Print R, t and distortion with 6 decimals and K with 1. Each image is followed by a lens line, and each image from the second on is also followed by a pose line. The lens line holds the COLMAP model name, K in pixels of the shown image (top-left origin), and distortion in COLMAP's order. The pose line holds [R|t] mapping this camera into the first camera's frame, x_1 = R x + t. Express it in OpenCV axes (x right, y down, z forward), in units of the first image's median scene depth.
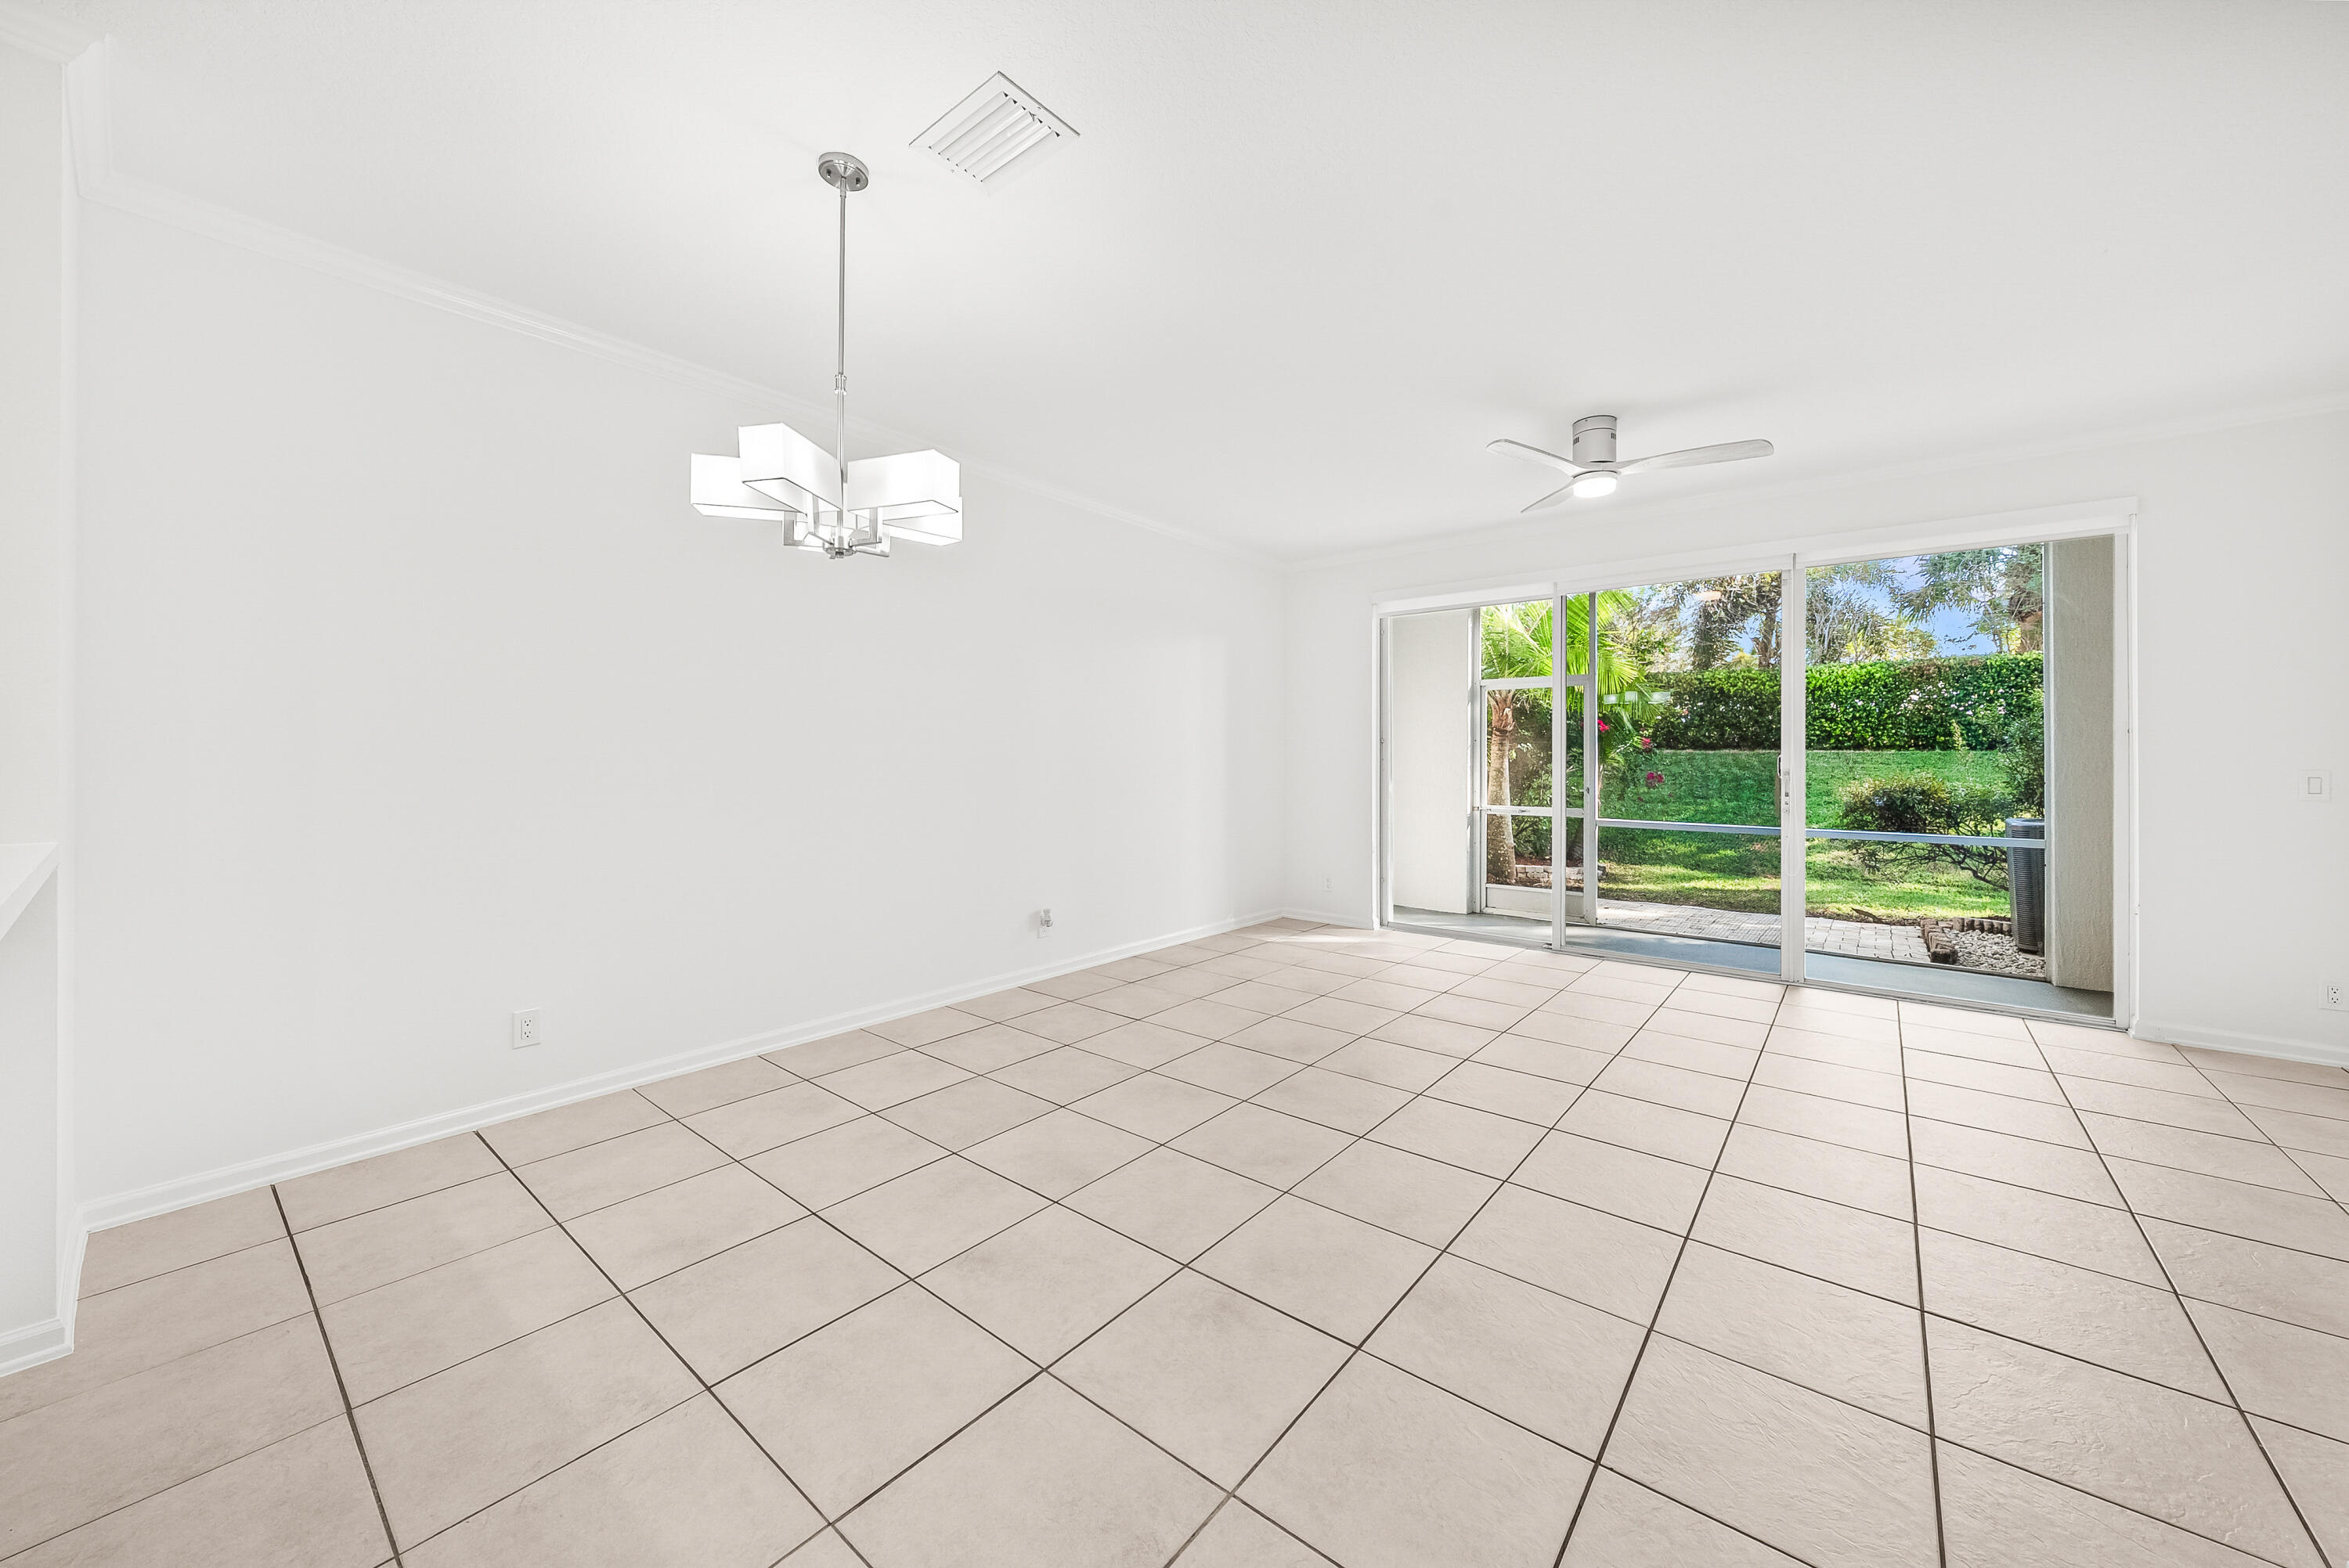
lens RADIAL K [[852.9, 0, 1167.8], [0, 852.9, 764.0], [0, 0, 1]] dist [0.000134, -0.000001]
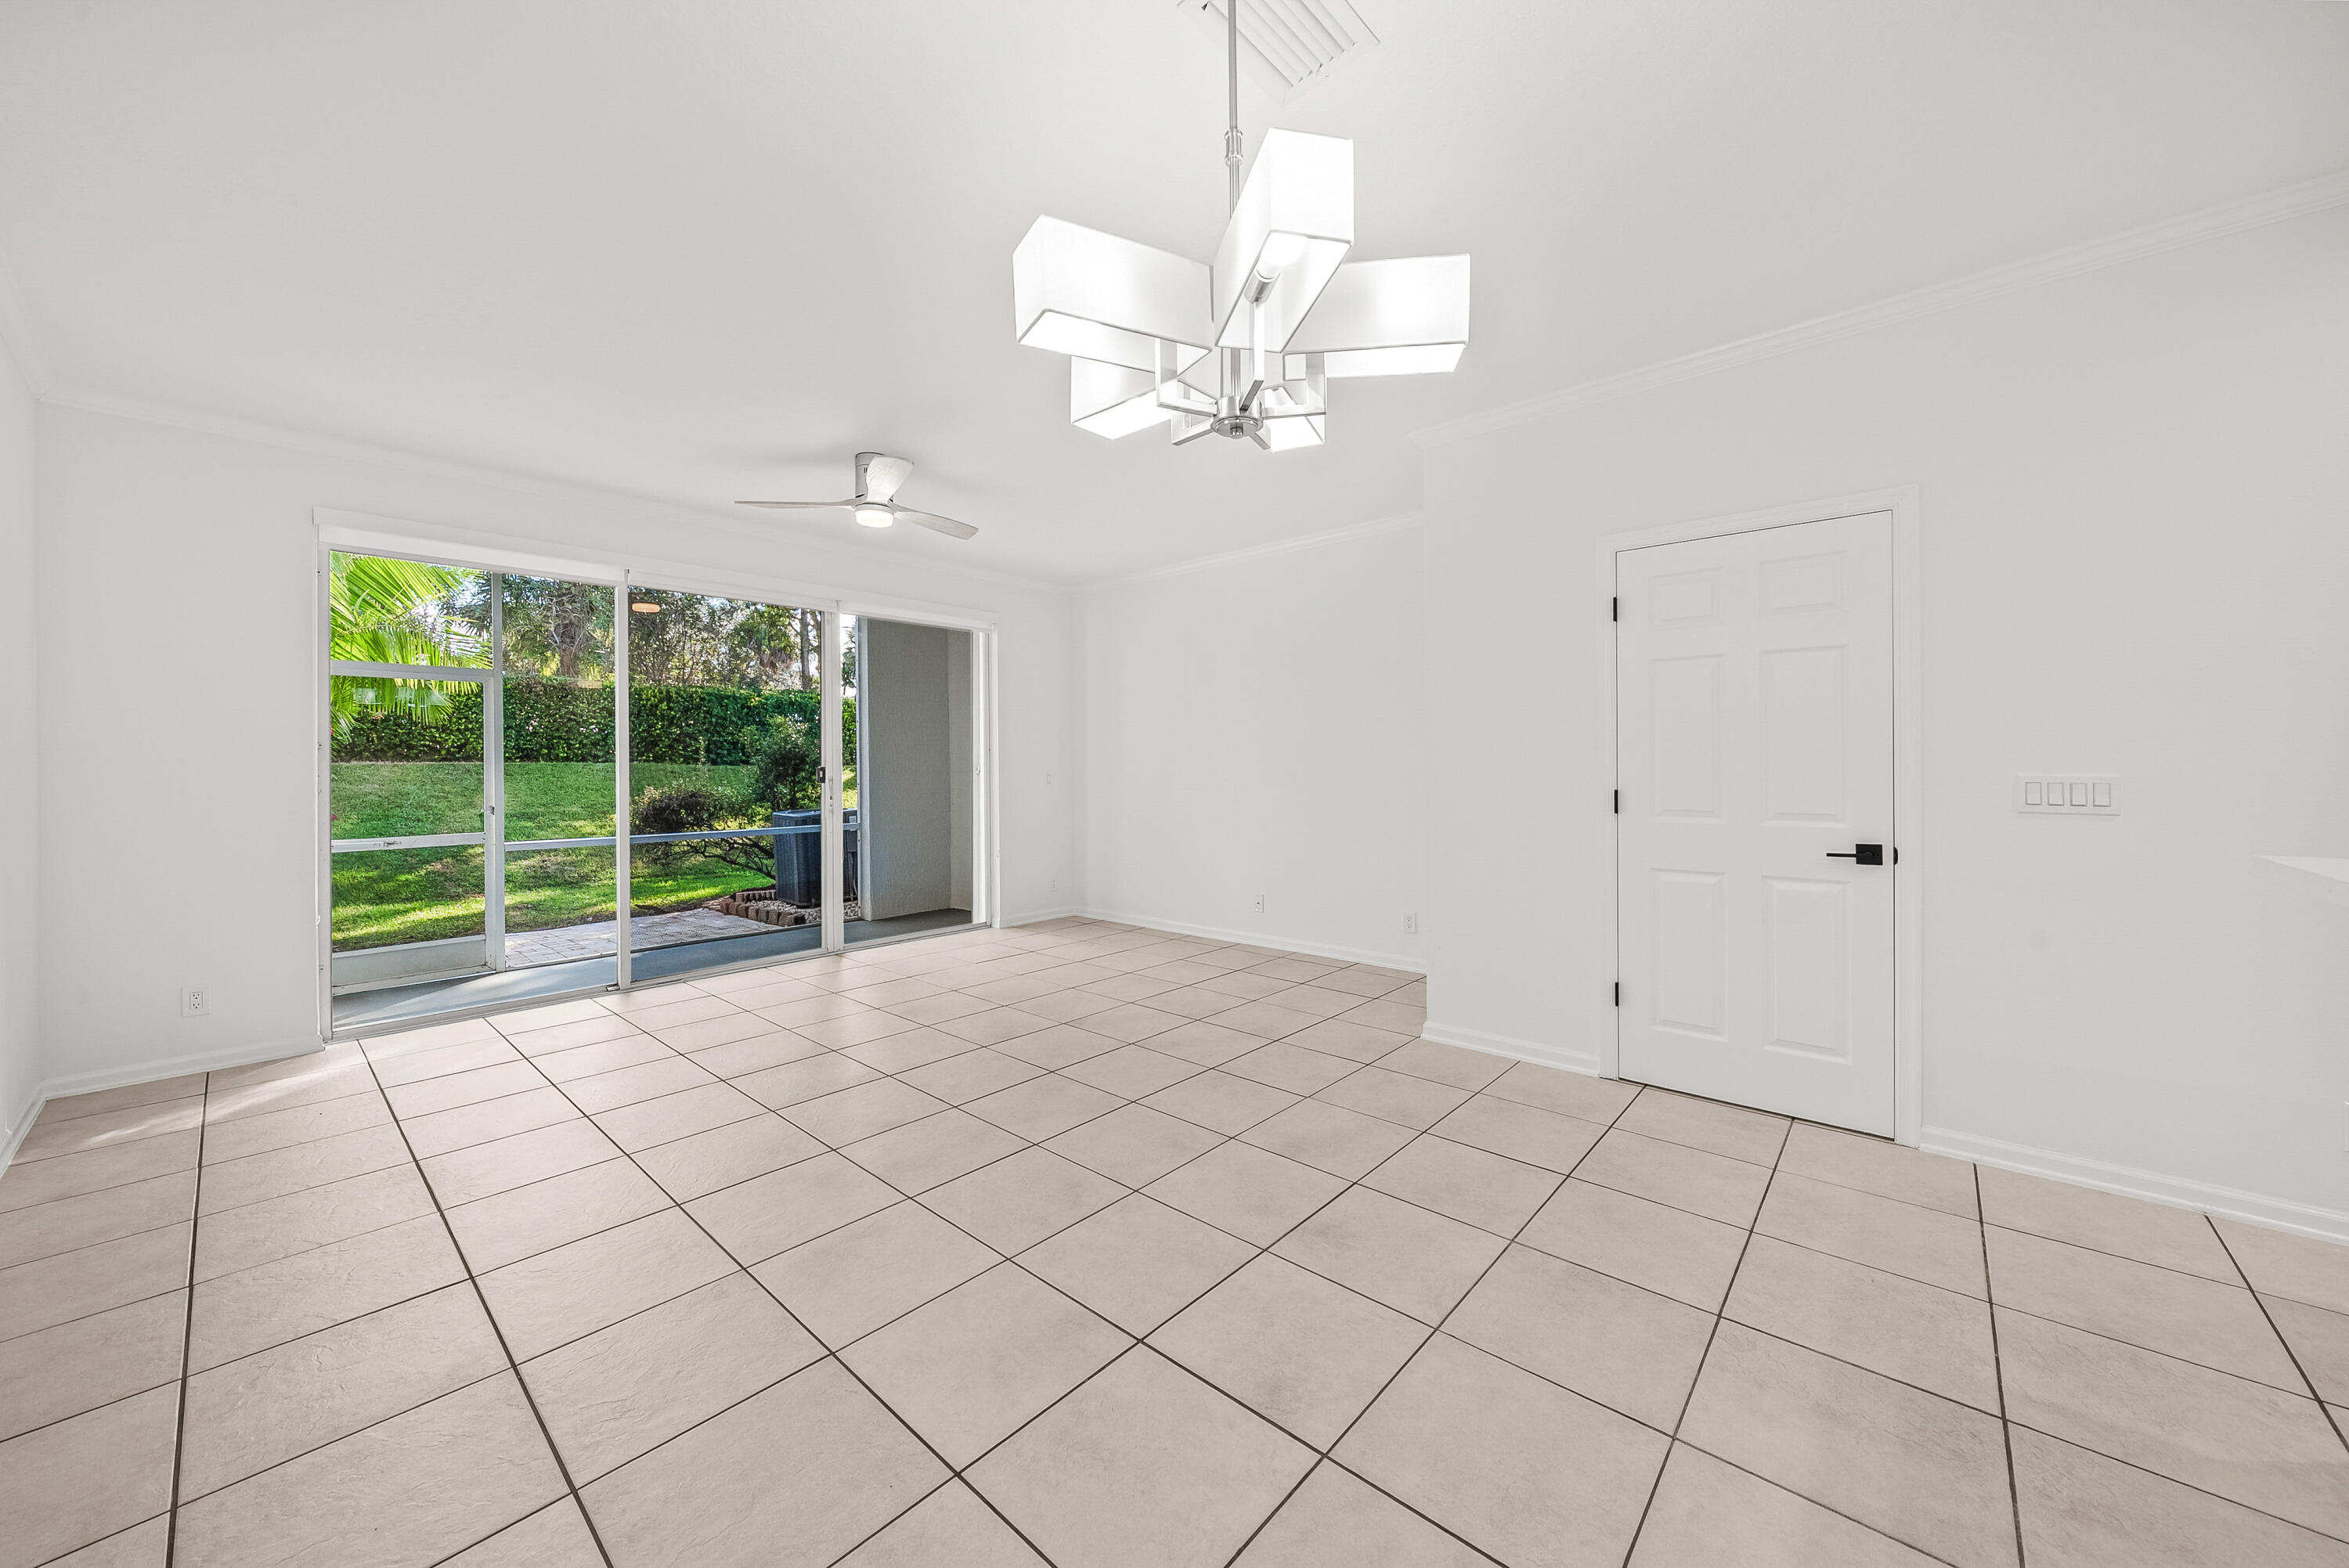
lens RADIAL K [[852.9, 0, 1166.4], [0, 852.9, 770.7], [0, 0, 1]] dist [0.000134, -0.000001]
pose [[0.045585, -0.008725, 0.998922, -0.195016], [0.015122, 0.999853, 0.008044, -0.002180], [-0.998846, 0.014739, 0.045710, 0.202093]]
